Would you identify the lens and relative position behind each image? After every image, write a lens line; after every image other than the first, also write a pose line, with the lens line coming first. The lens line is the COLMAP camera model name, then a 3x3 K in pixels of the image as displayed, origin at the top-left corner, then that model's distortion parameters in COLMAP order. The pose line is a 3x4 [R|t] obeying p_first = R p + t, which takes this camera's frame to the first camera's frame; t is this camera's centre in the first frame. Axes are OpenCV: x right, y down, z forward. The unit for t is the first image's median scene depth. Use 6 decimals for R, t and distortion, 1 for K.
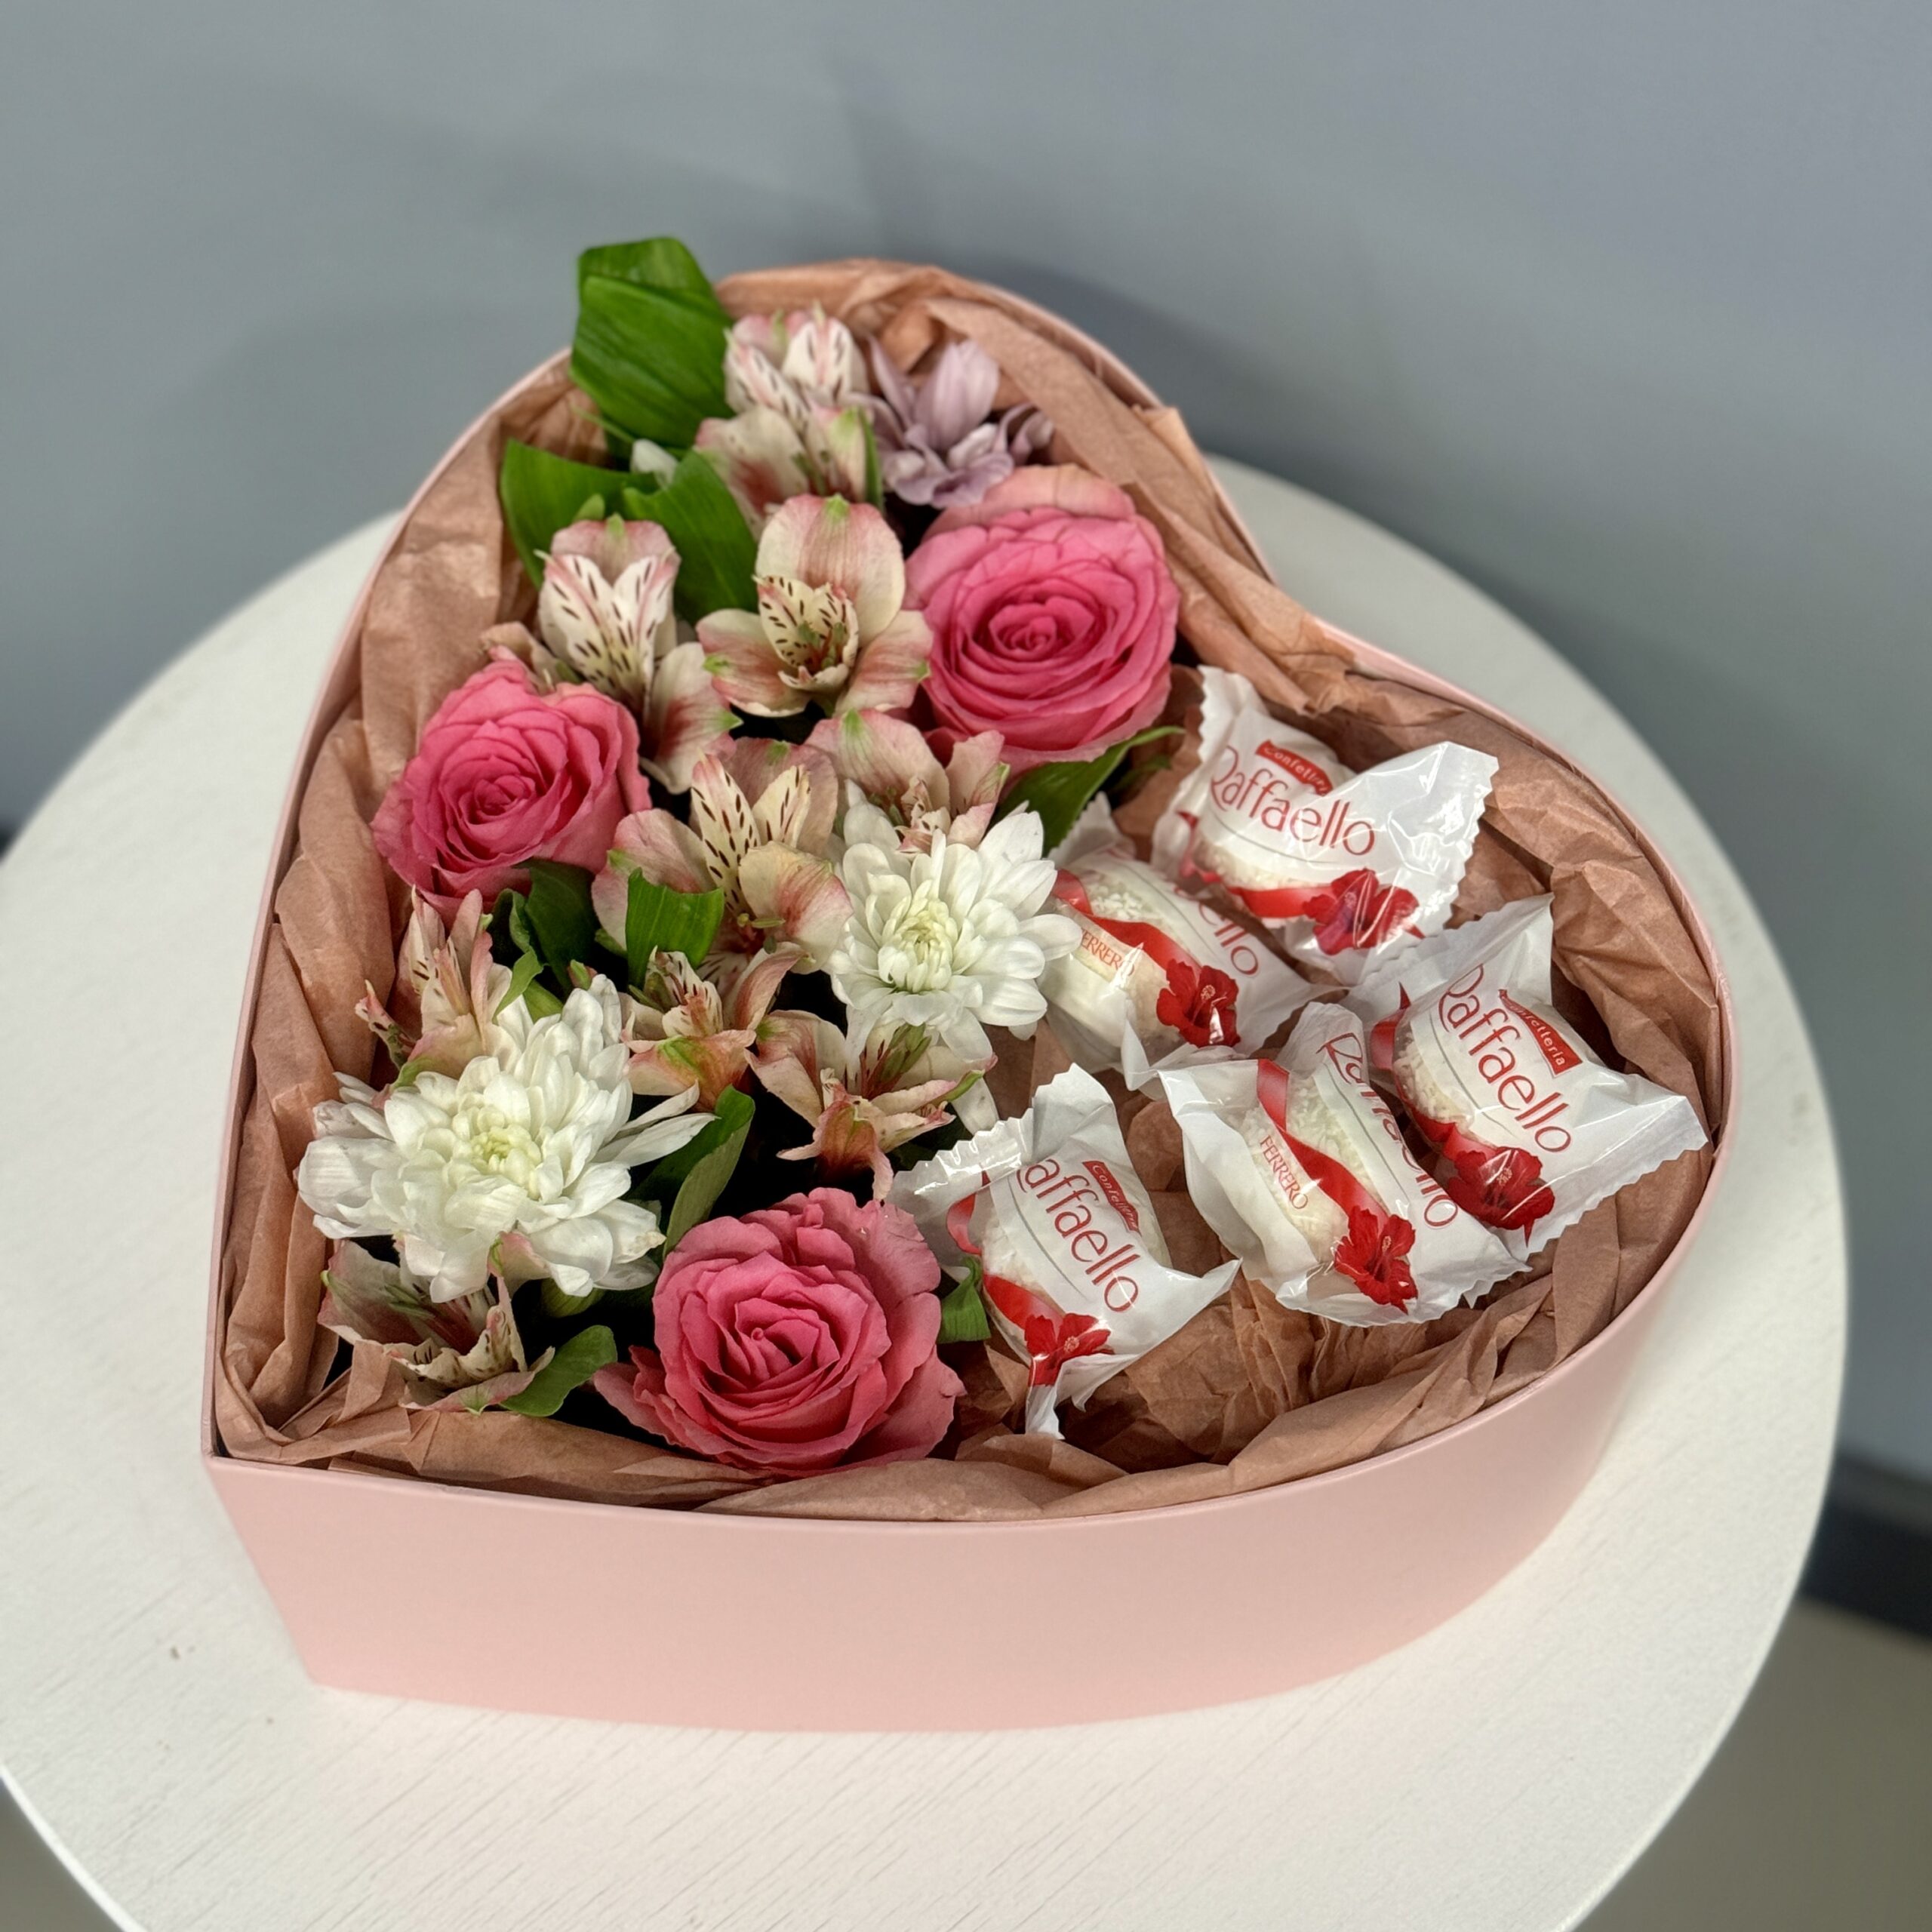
lens RADIAL K [[3373.1, 0, 972.2], [0, 3373.1, 966.1], [0, 0, 1]] dist [0.101756, 0.000000]
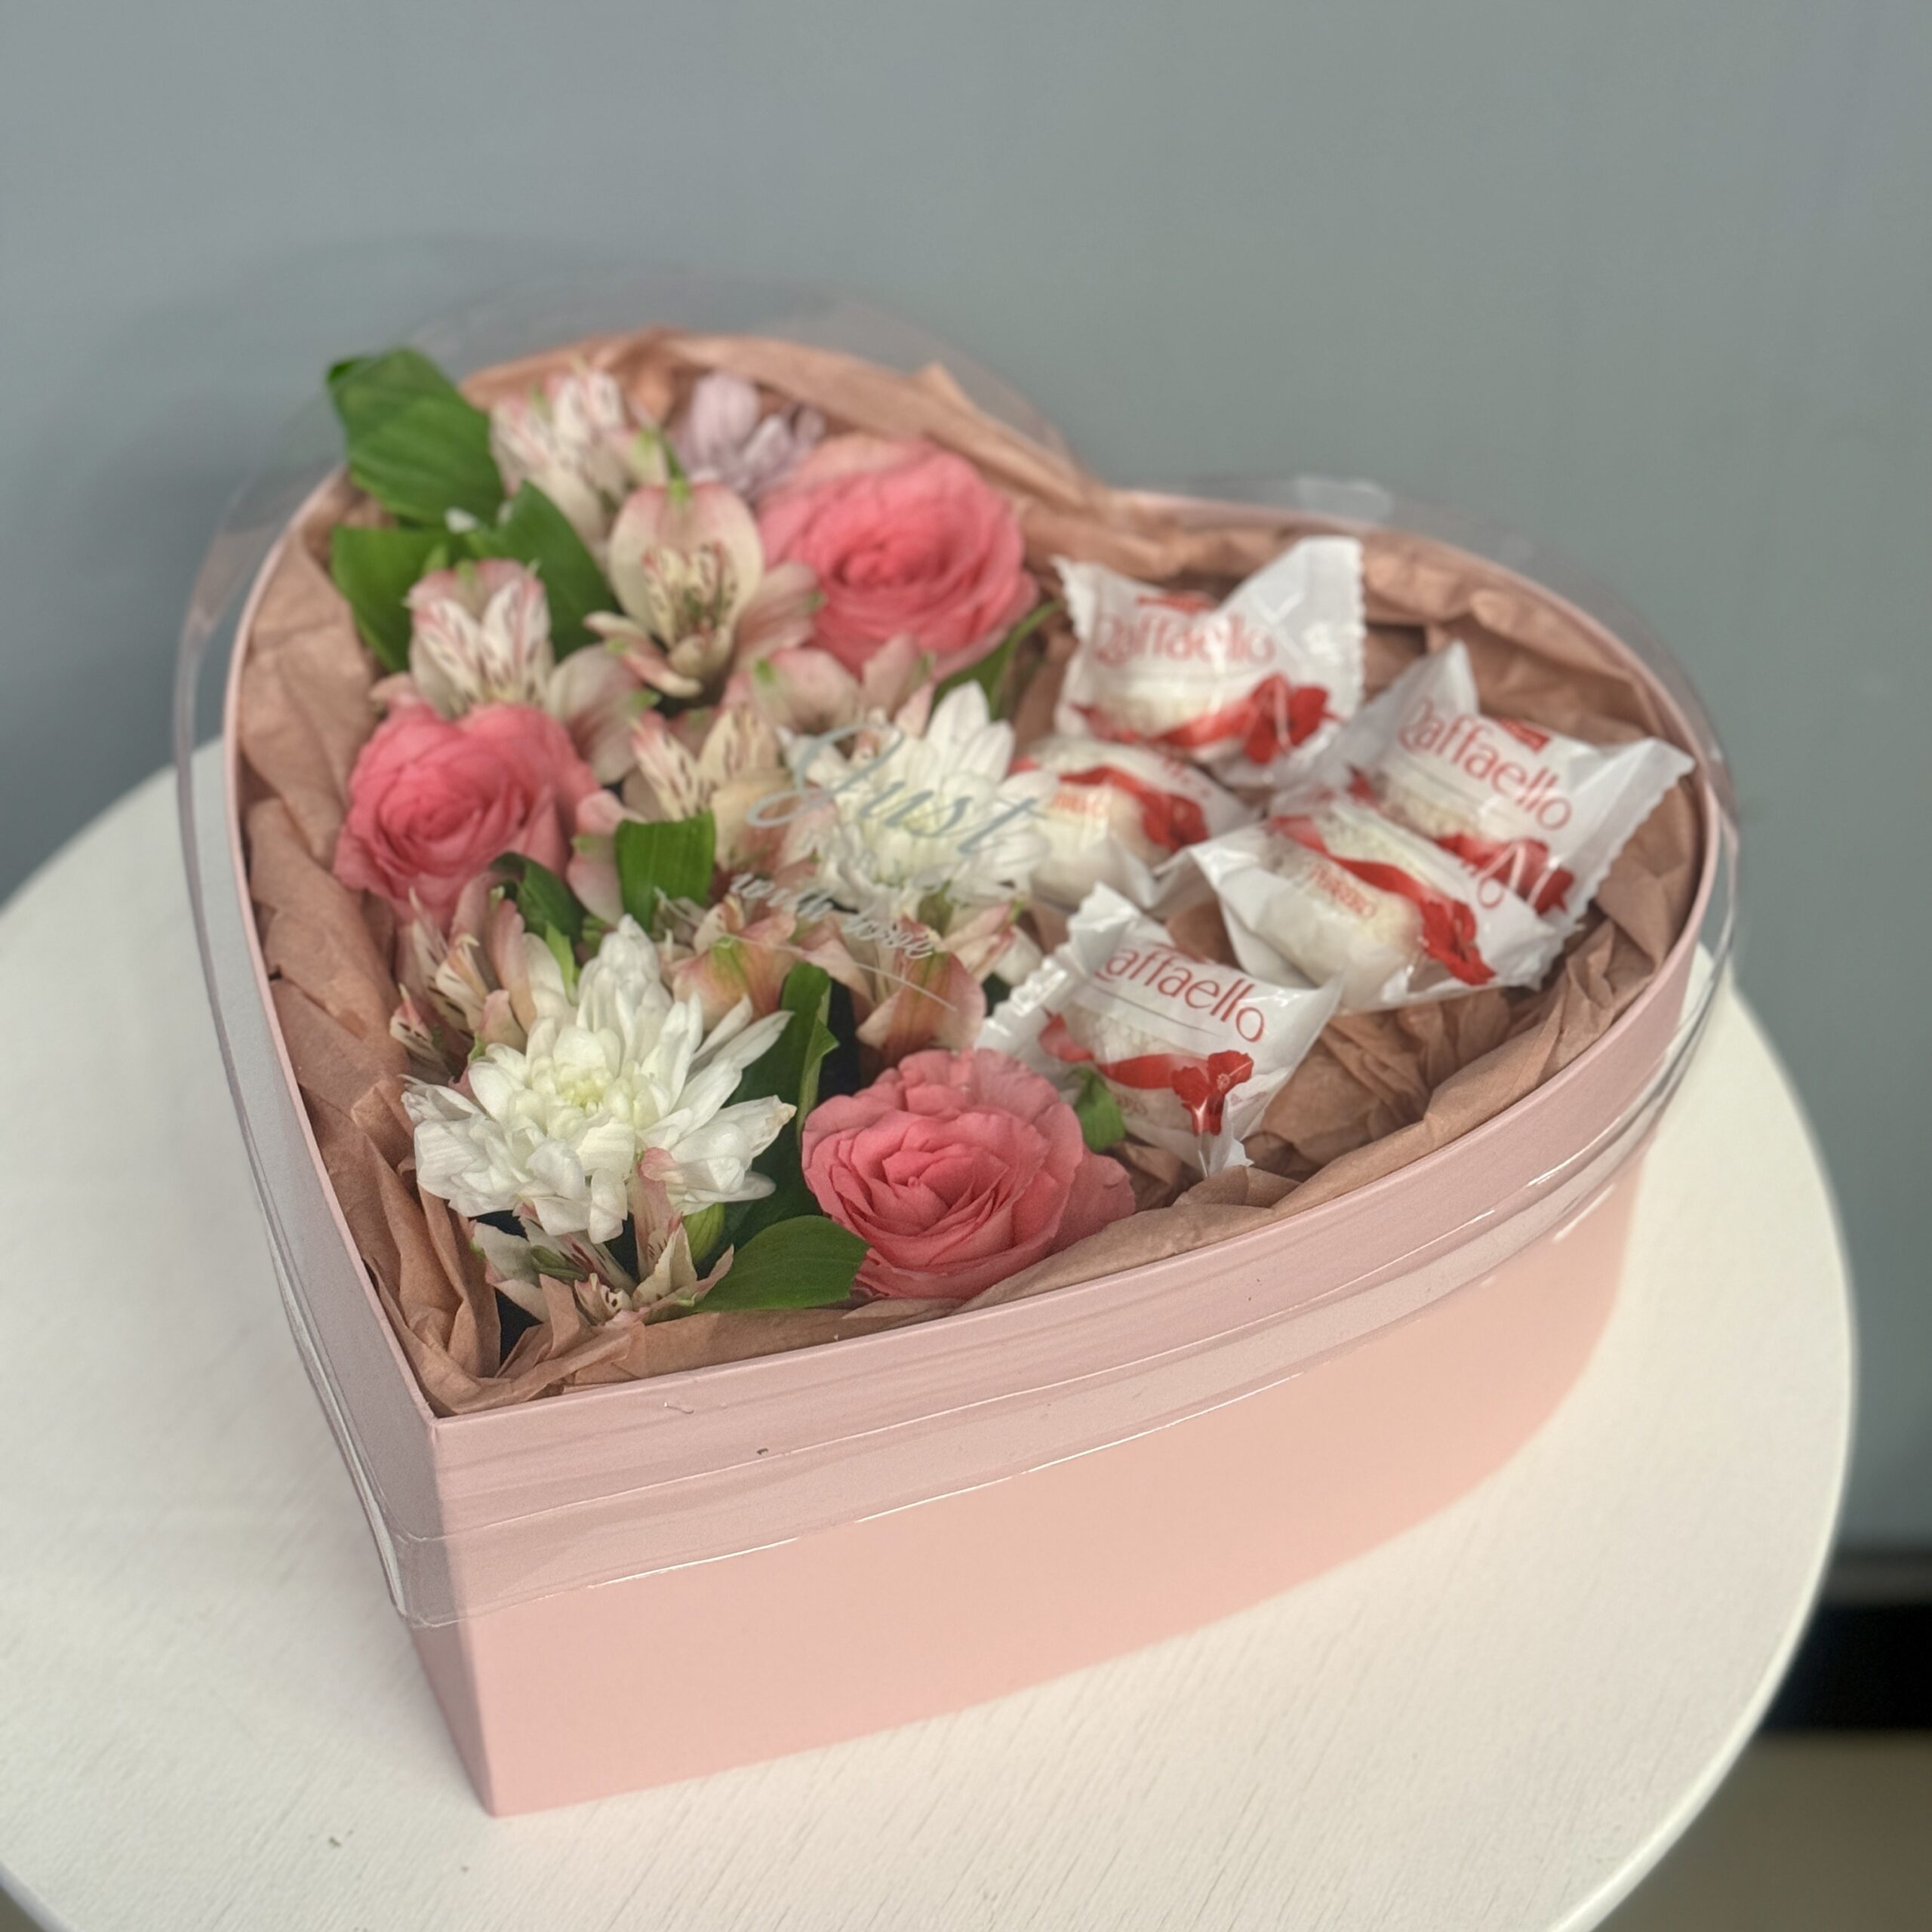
lens RADIAL K [[3408.5, 0, 956.8], [0, 3408.5, 964.6], [0, 0, 1]] dist [0.103353, 0.000000]
pose [[0.930223, -0.262255, 0.256726, -0.275268], [0.317552, 0.925854, -0.204831, 0.244764], [-0.183972, 0.272062, 0.944530, 0.047971]]
